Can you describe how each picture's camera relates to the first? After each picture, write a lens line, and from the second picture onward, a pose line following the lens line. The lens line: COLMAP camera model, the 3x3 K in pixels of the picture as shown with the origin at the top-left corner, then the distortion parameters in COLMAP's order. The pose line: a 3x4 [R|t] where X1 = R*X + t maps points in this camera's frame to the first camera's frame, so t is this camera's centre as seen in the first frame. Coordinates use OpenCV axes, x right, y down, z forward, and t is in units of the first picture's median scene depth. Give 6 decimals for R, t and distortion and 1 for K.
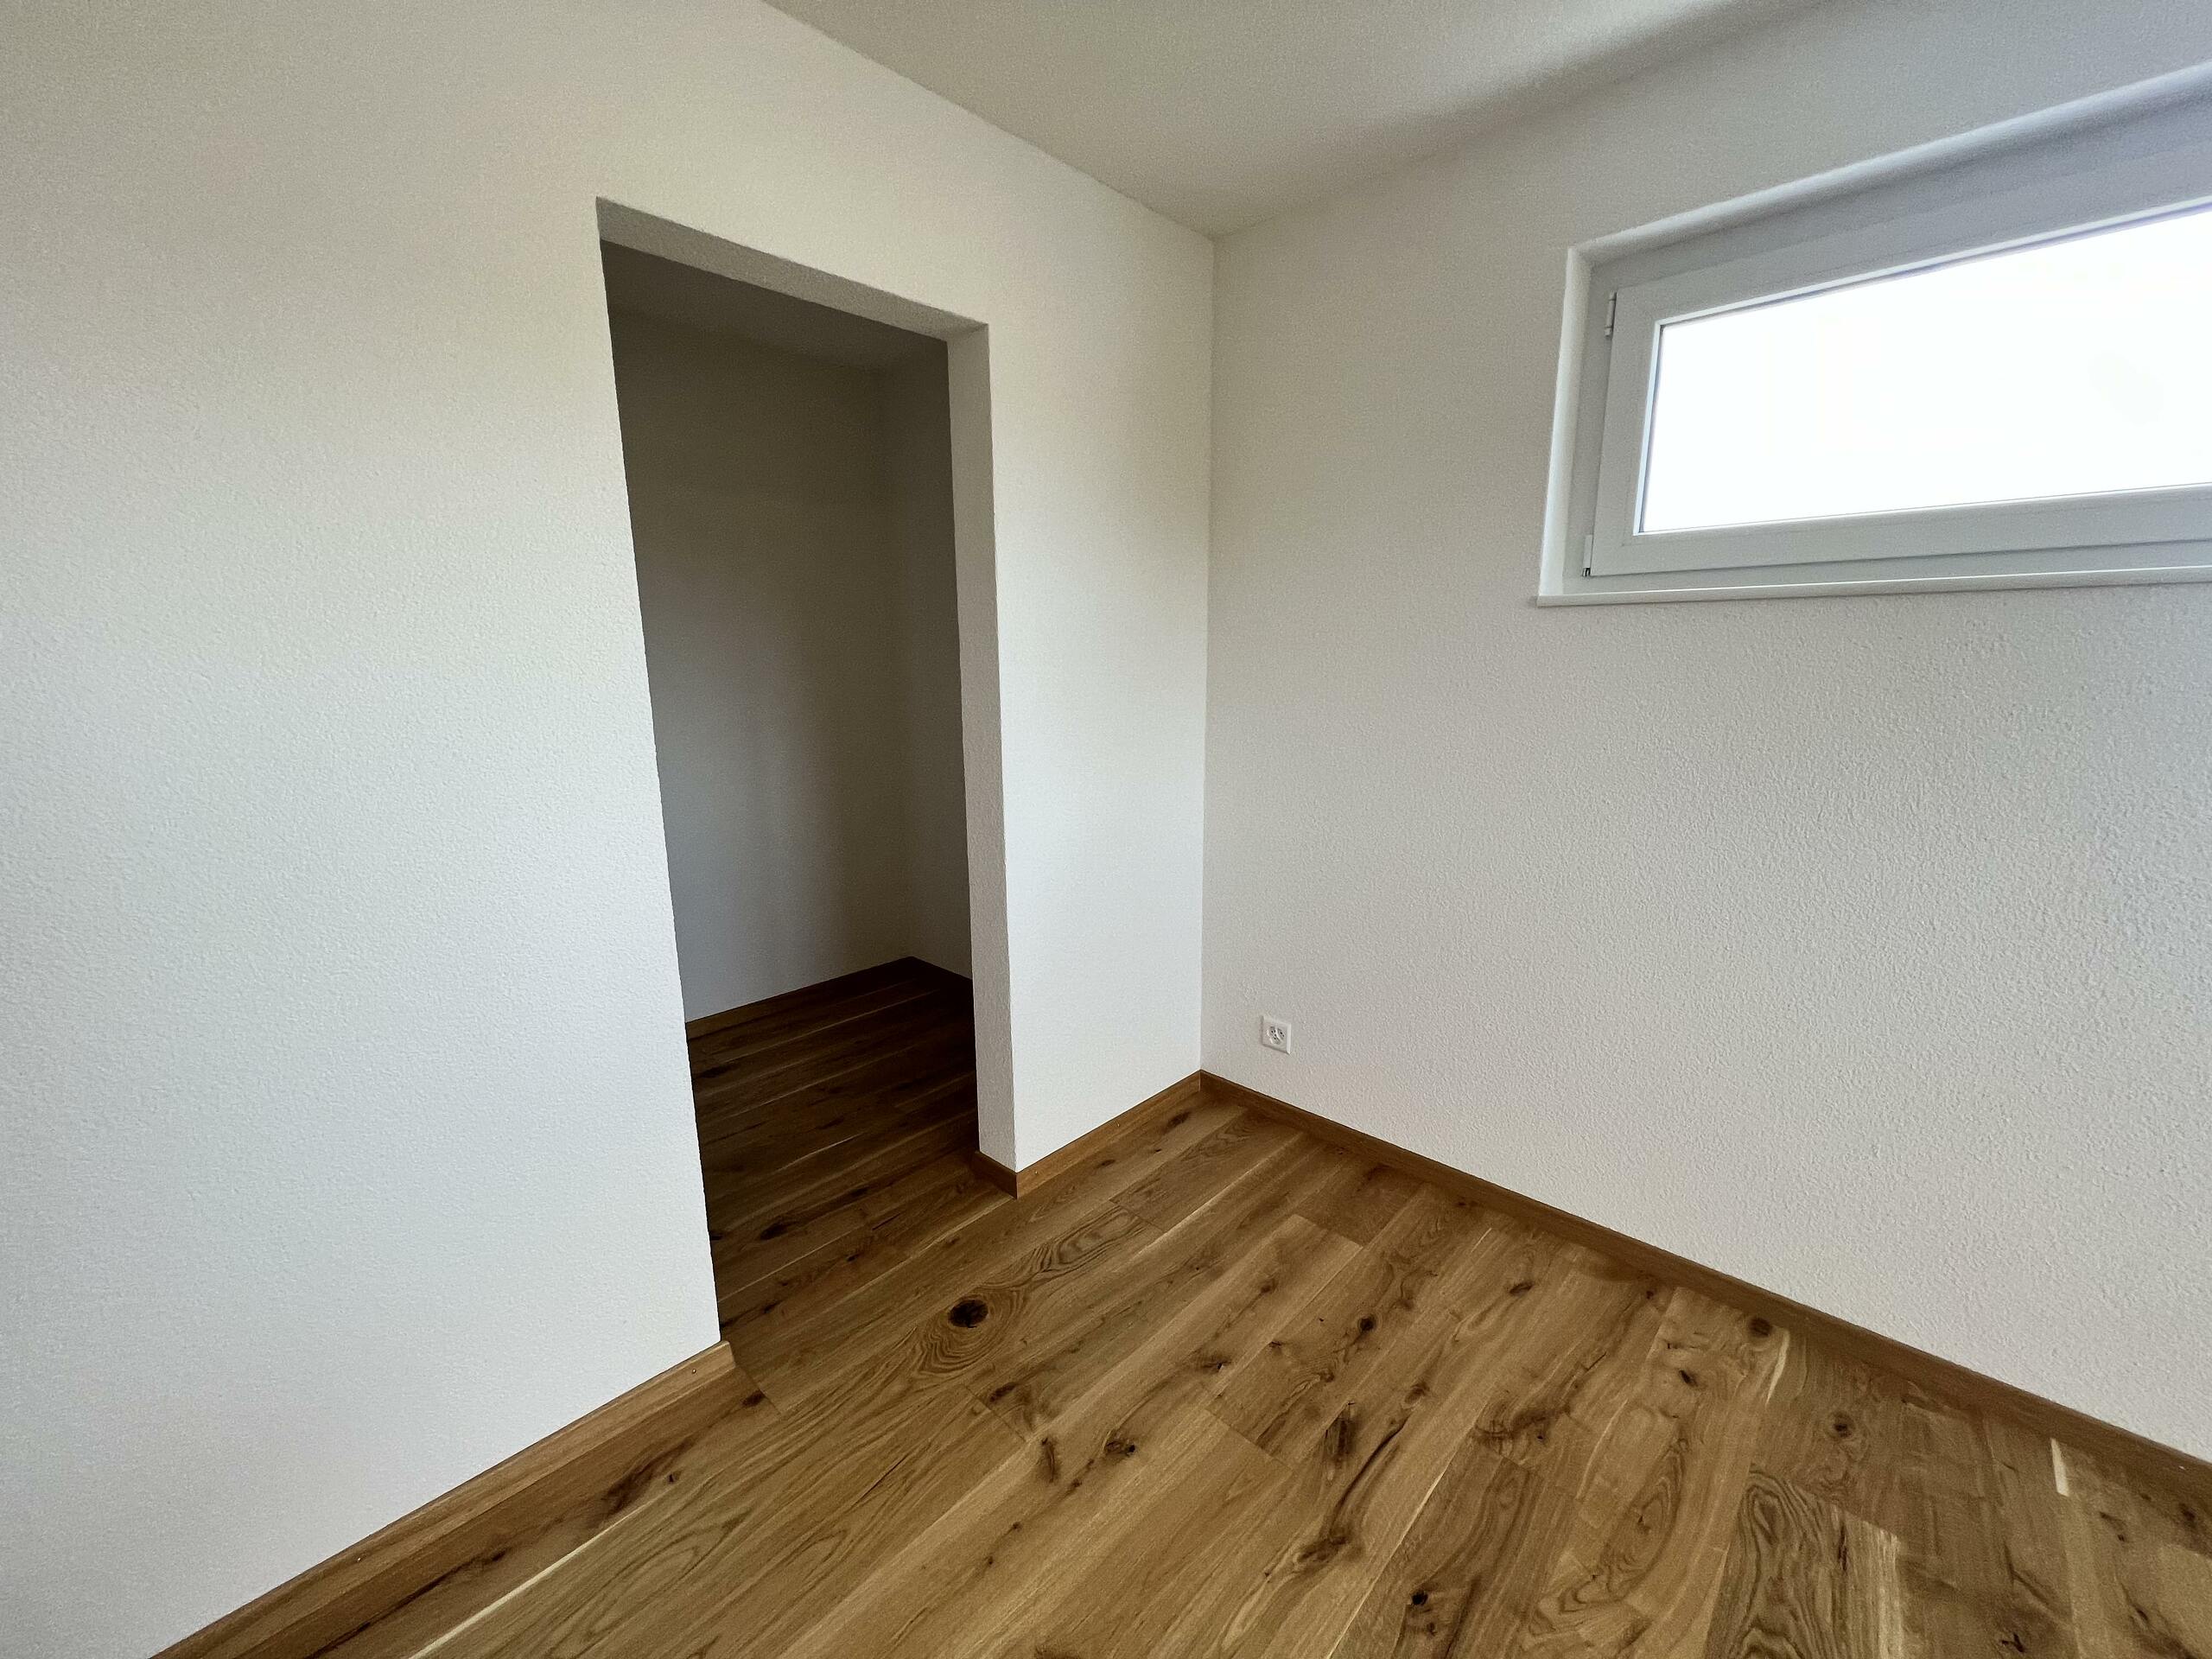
lens RADIAL K [[887.8, 0, 1106.0], [0, 887.8, 829.5], [0, 0, 1]] dist [0.000203, 0.000309]
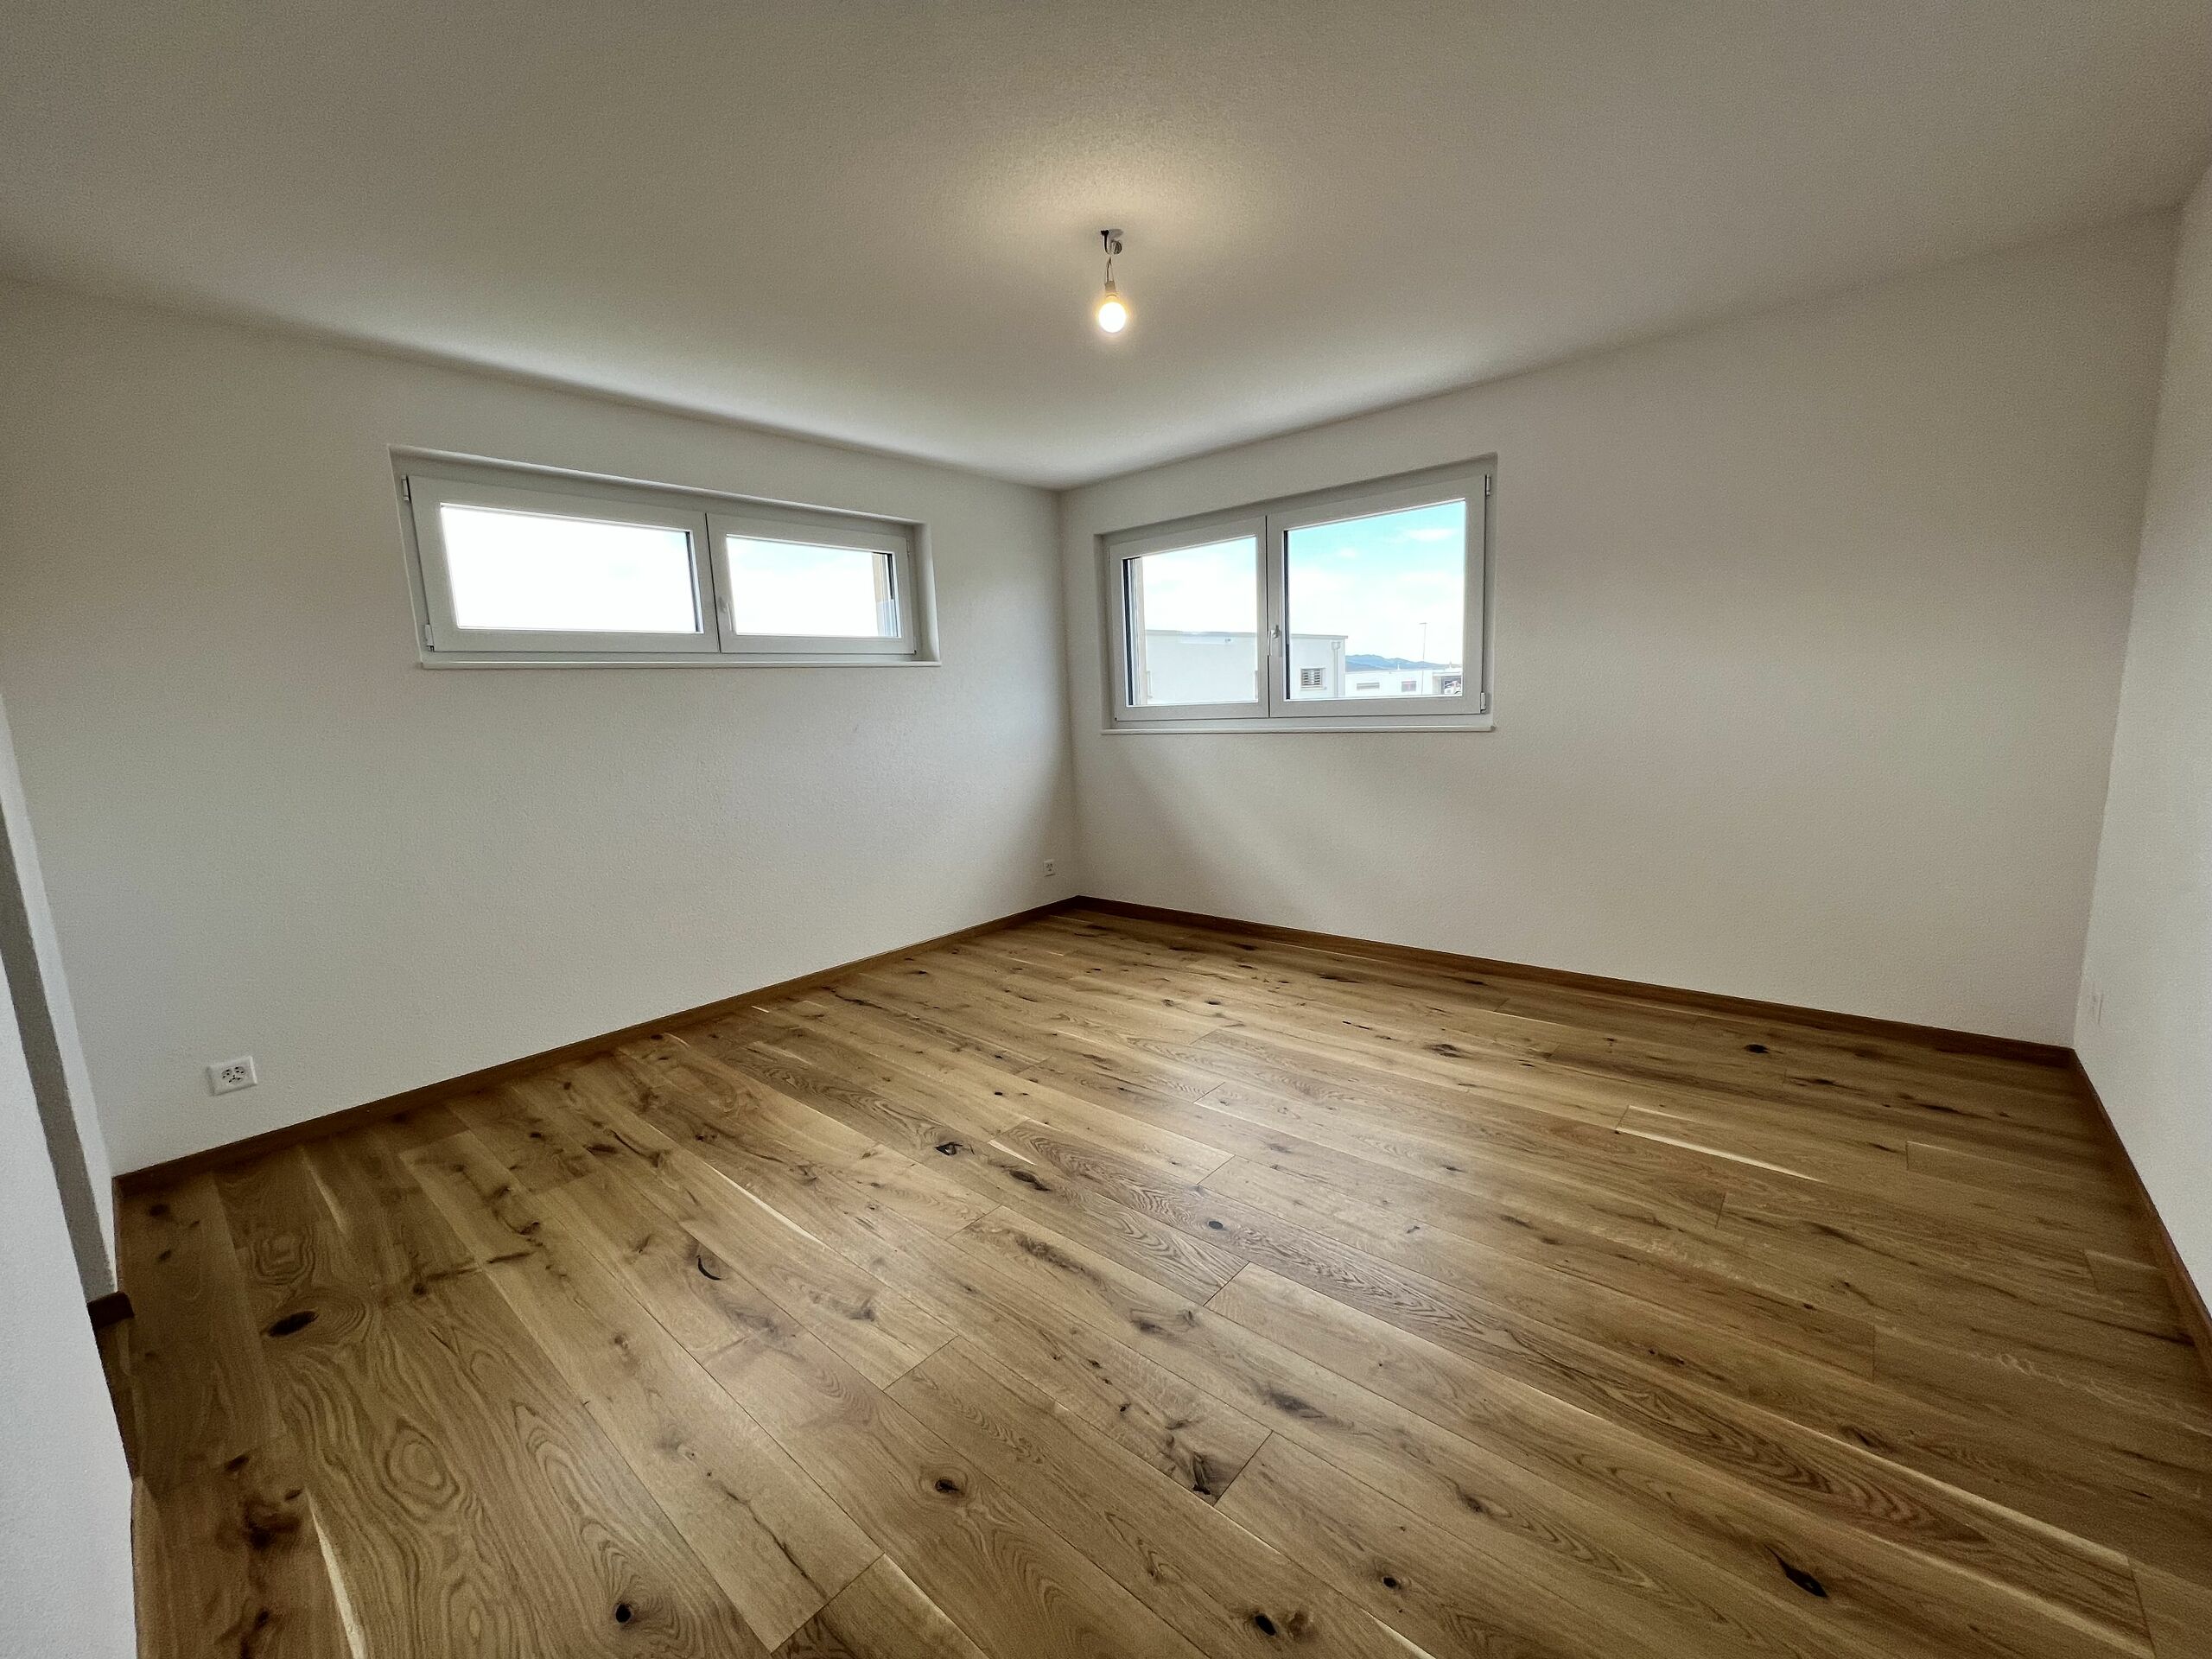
lens RADIAL K [[887.8, 0, 1106.0], [0, 887.8, 829.5], [0, 0, 1]] dist [0.000203, 0.000309]
pose [[-0.041744, -0.147920, 0.988118, -1.230812], [0.240386, 0.958442, 0.153633, 0.065058], [-0.969779, 0.243942, -0.004451, -0.063883]]
